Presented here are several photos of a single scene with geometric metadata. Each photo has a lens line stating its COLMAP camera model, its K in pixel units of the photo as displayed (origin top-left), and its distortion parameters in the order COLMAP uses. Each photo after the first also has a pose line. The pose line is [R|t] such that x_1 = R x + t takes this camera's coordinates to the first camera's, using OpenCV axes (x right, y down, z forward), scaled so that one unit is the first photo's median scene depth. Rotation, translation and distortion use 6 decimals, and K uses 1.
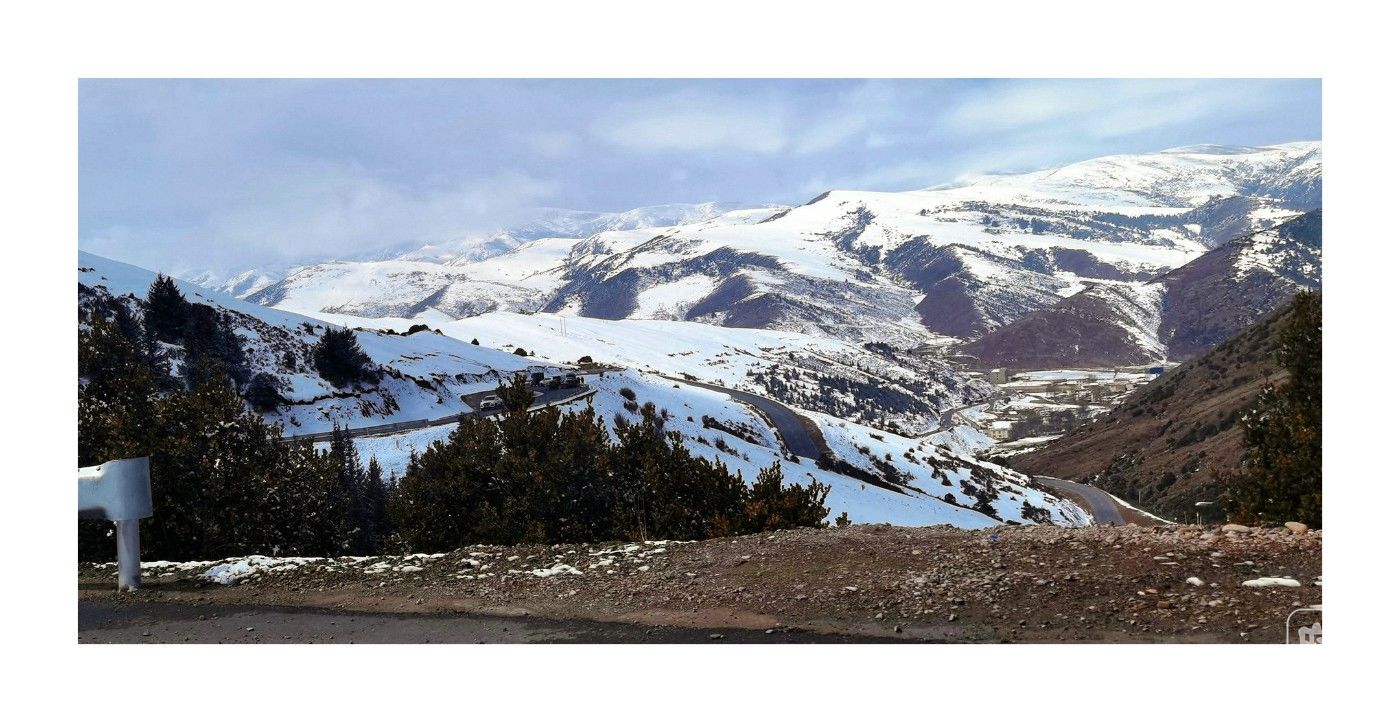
lens RADIAL K [[983.4, 0, 700.0], [0, 983.4, 361.0], [0, 0, 1]] dist [0.006148, 0.006046]
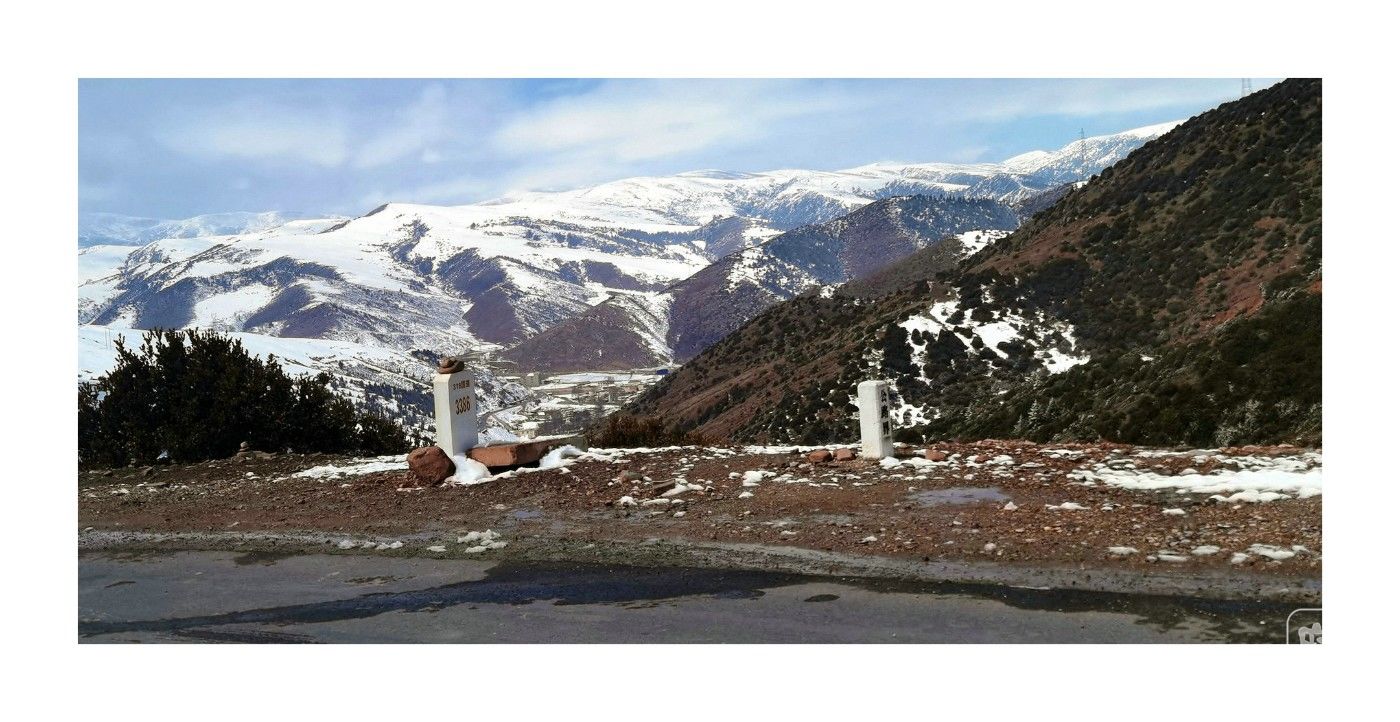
lens RADIAL K [[983.4, 0, 700.0], [0, 983.4, 361.0], [0, 0, 1]] dist [0.006148, 0.006046]
pose [[0.972556, -0.023064, 0.231524, 0.224509], [0.020185, 0.999687, 0.014798, -0.016923], [-0.231793, -0.009718, 0.972717, -0.091557]]
